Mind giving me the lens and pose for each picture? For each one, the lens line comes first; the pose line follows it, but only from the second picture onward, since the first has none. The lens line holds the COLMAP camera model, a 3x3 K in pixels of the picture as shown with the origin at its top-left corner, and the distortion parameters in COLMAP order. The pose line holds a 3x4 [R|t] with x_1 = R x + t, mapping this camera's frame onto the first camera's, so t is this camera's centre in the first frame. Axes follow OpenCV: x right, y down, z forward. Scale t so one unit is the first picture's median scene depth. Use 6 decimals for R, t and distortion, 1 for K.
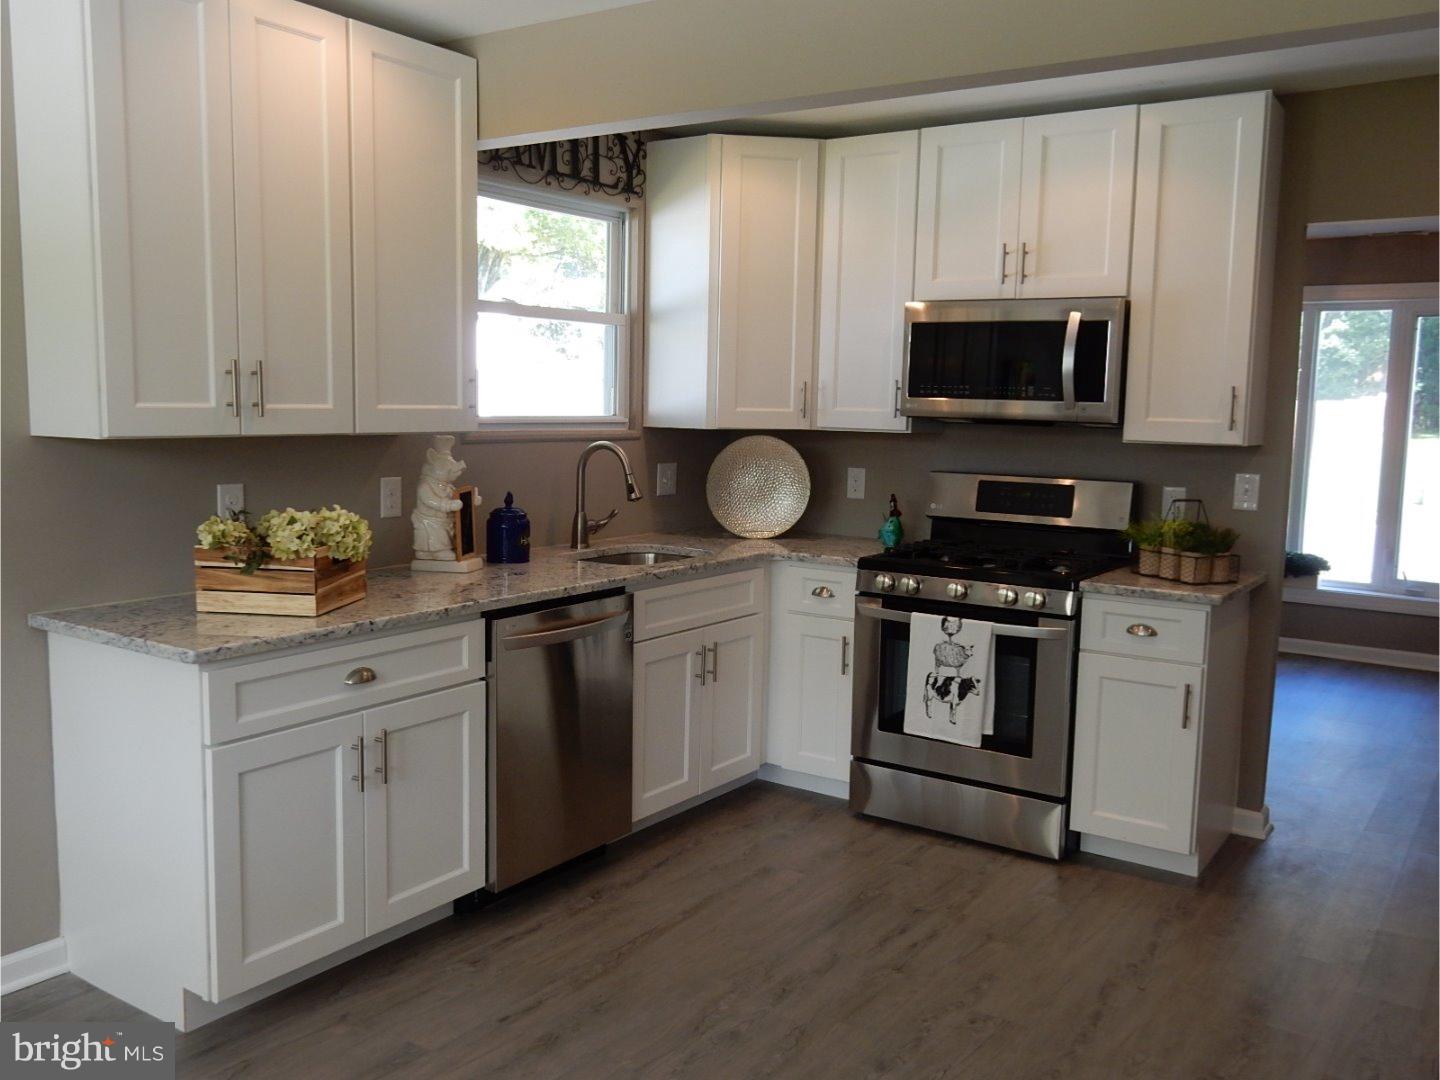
lens RADIAL K [[1251.5, 0, 723.2], [0, 1251.5, 533.6], [0, 0, 1]] dist [-0.010112, 0.005089]
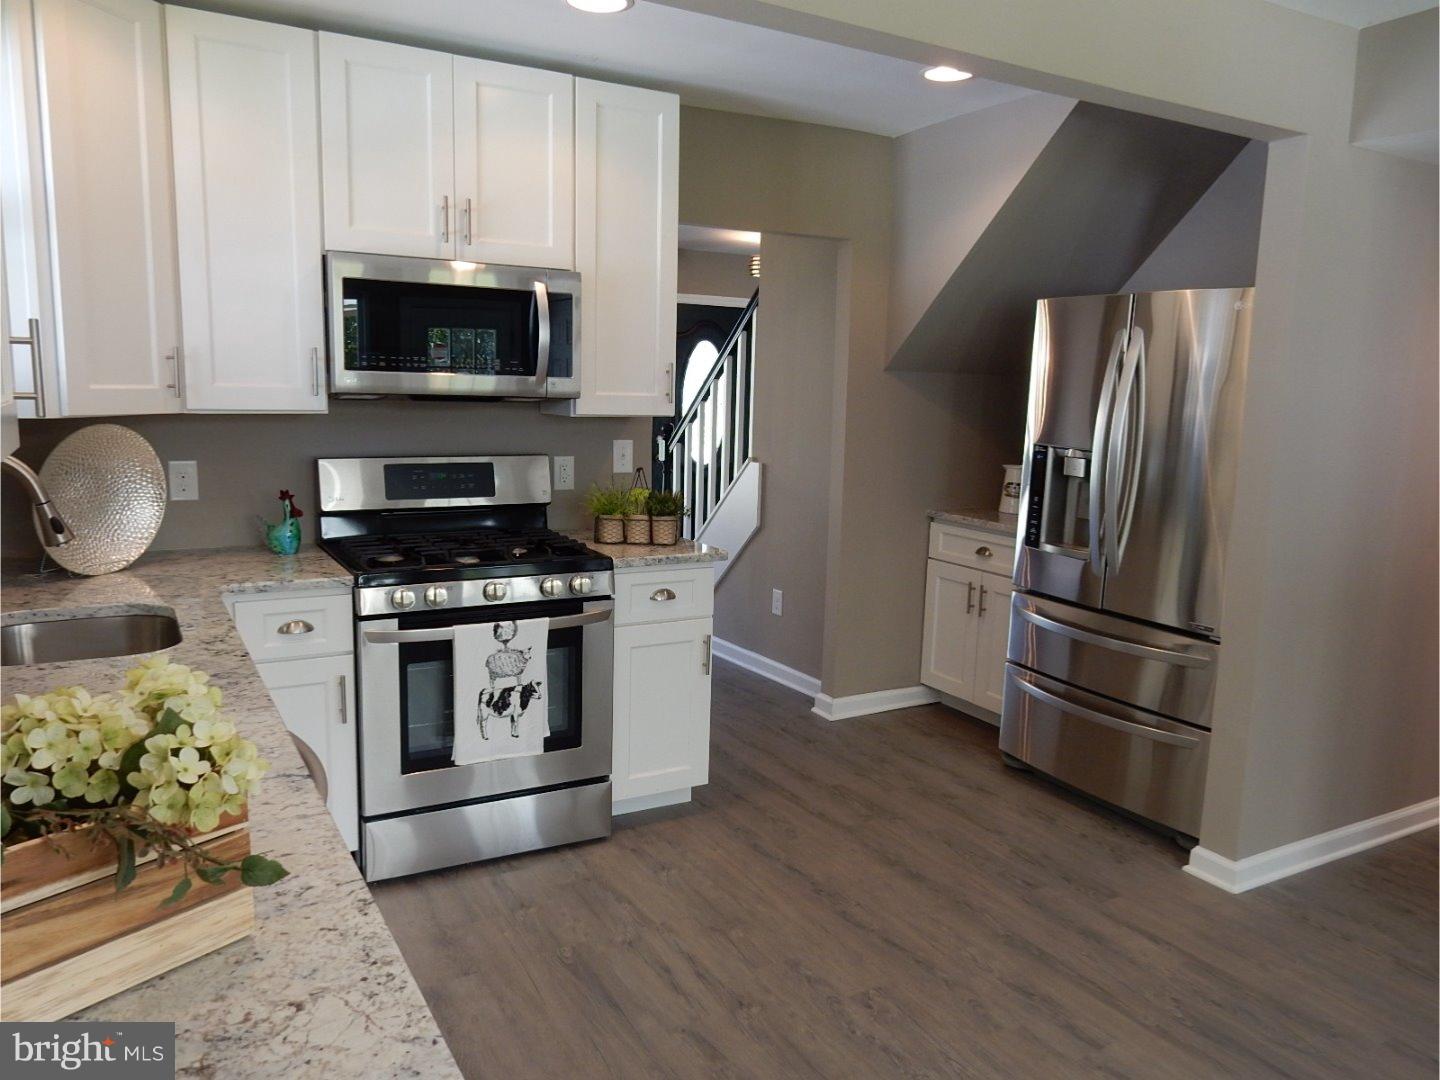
lens RADIAL K [[1058.1, 0, 722.1], [0, 1058.1, 529.9], [0, 0, 1]] dist [-0.000290, -0.012582]
pose [[0.441593, -0.133983, 0.887155, -0.394859], [0.082596, 0.990659, 0.108501, -0.064526], [-0.893405, 0.025362, 0.448535, 0.507560]]
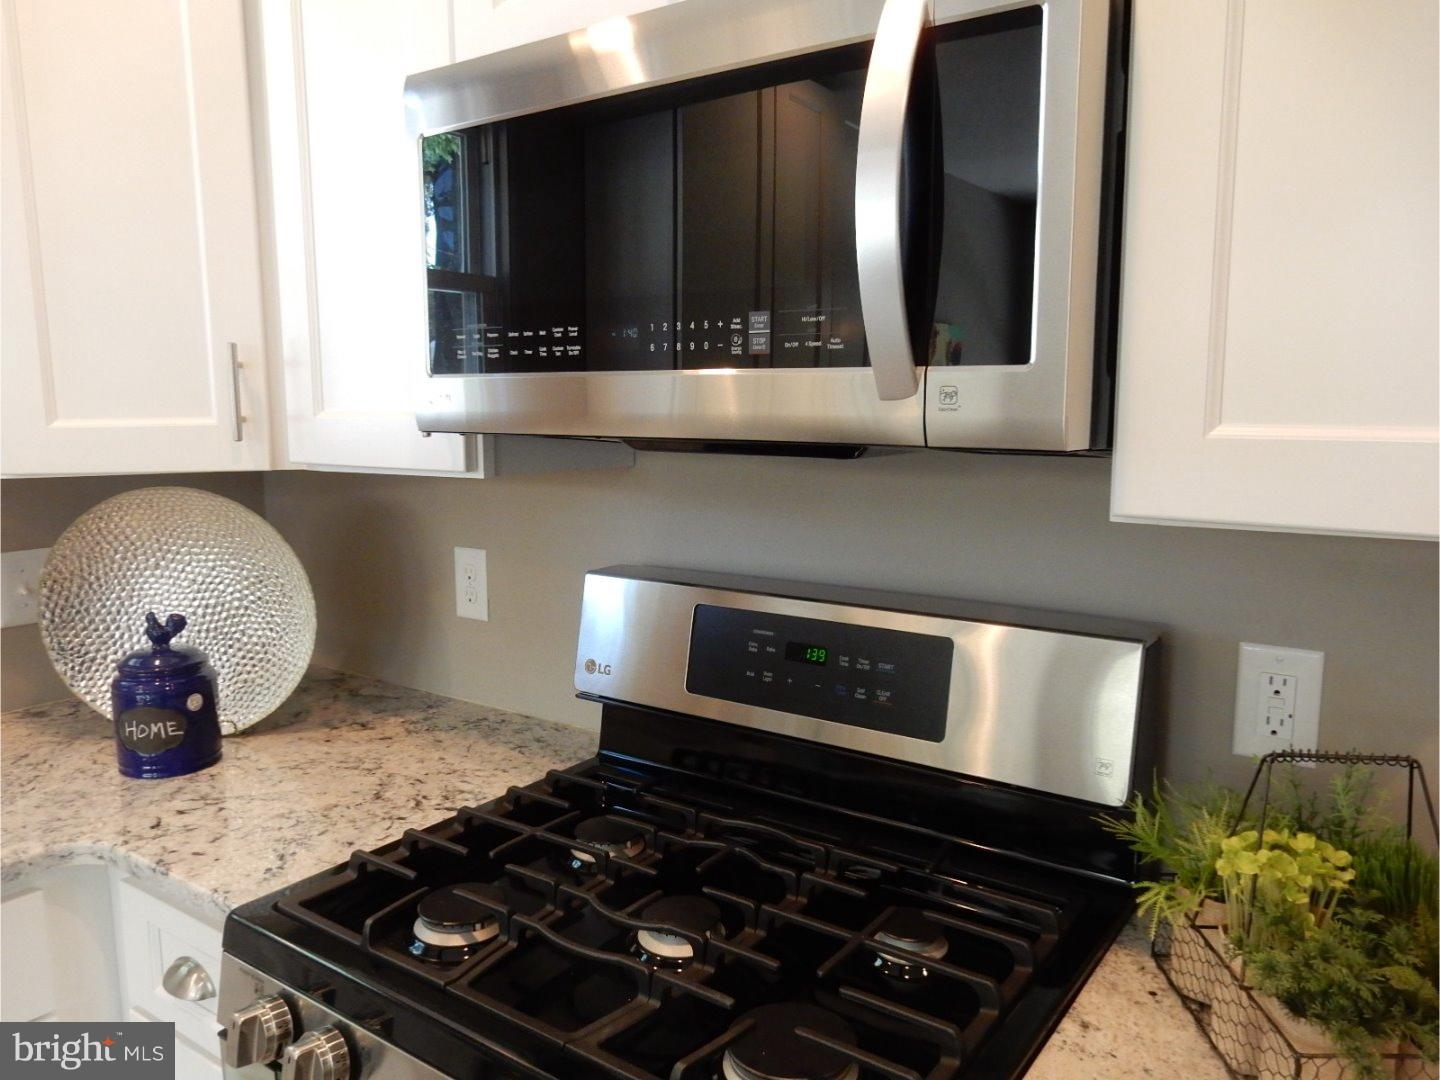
lens RADIAL K [[1058.1, 0, 723.2], [0, 1058.1, 534.3], [0, 0, 1]] dist [-0.000290, -0.012582]
pose [[0.999293, -0.027627, -0.025503, 0.245393], [0.028263, 0.999289, 0.024960, -0.077301], [0.024796, -0.025663, 0.999363, 0.778816]]
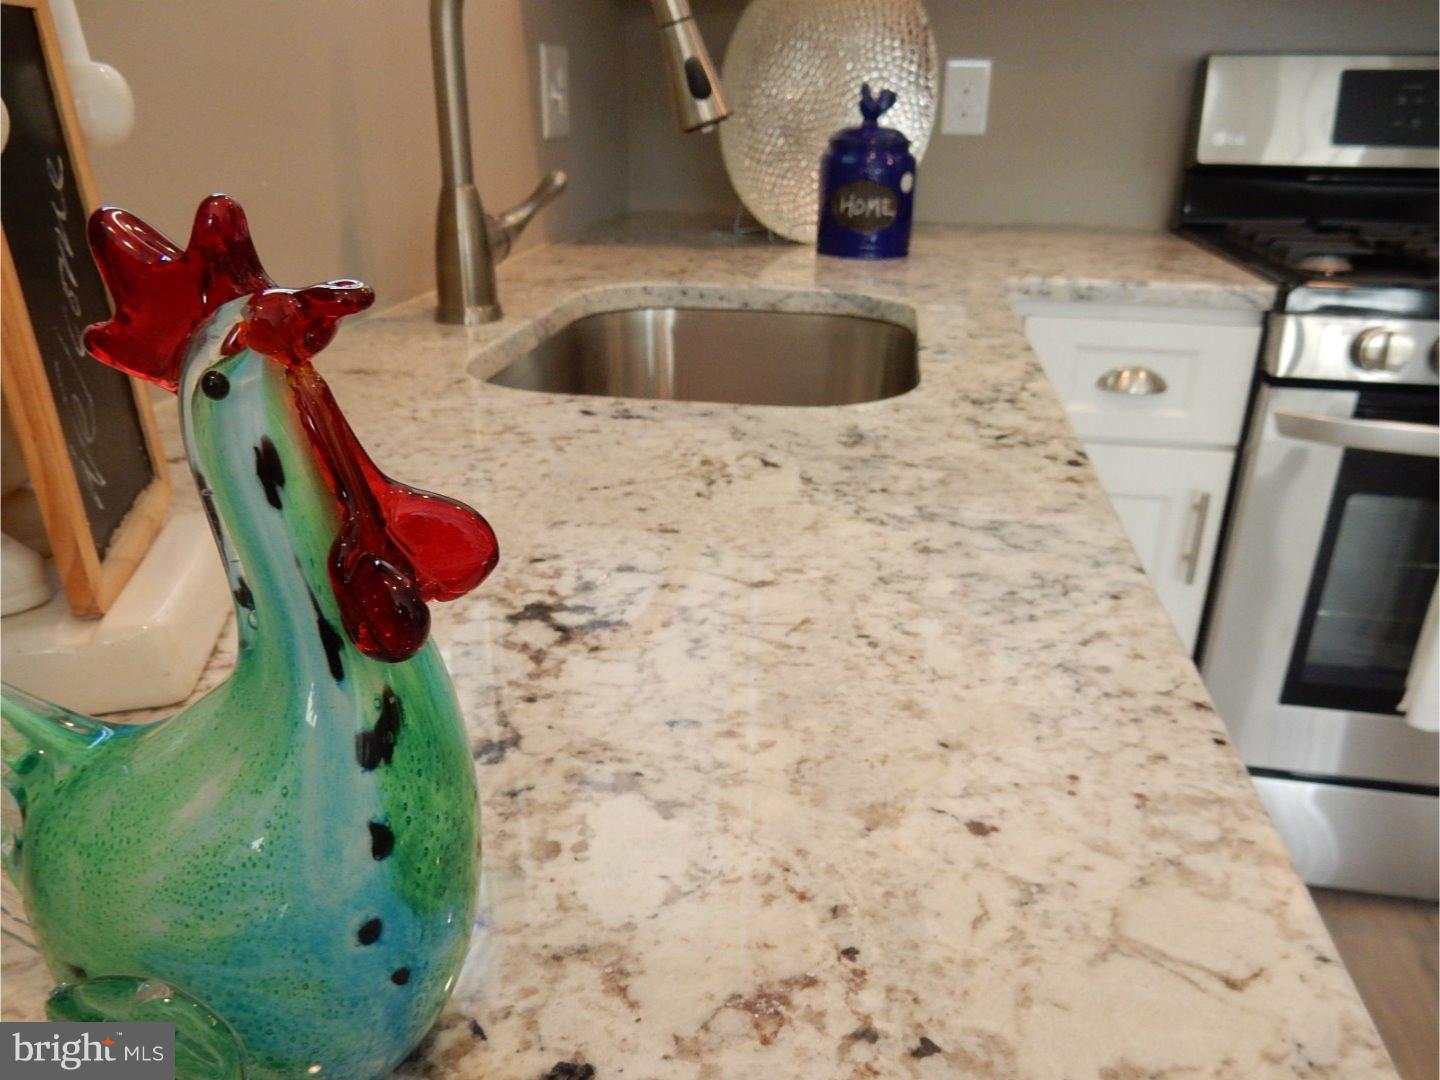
lens RADIAL K [[1058.1, 0, 711.4], [0, 1058.1, 562.4], [0, 0, 1]] dist [-0.000290, -0.012582]
pose [[0.910598, -0.178390, 0.372811, -0.176472], [0.052870, 0.944919, 0.323007, -0.011926], [-0.409897, -0.274420, 0.869873, 0.808827]]
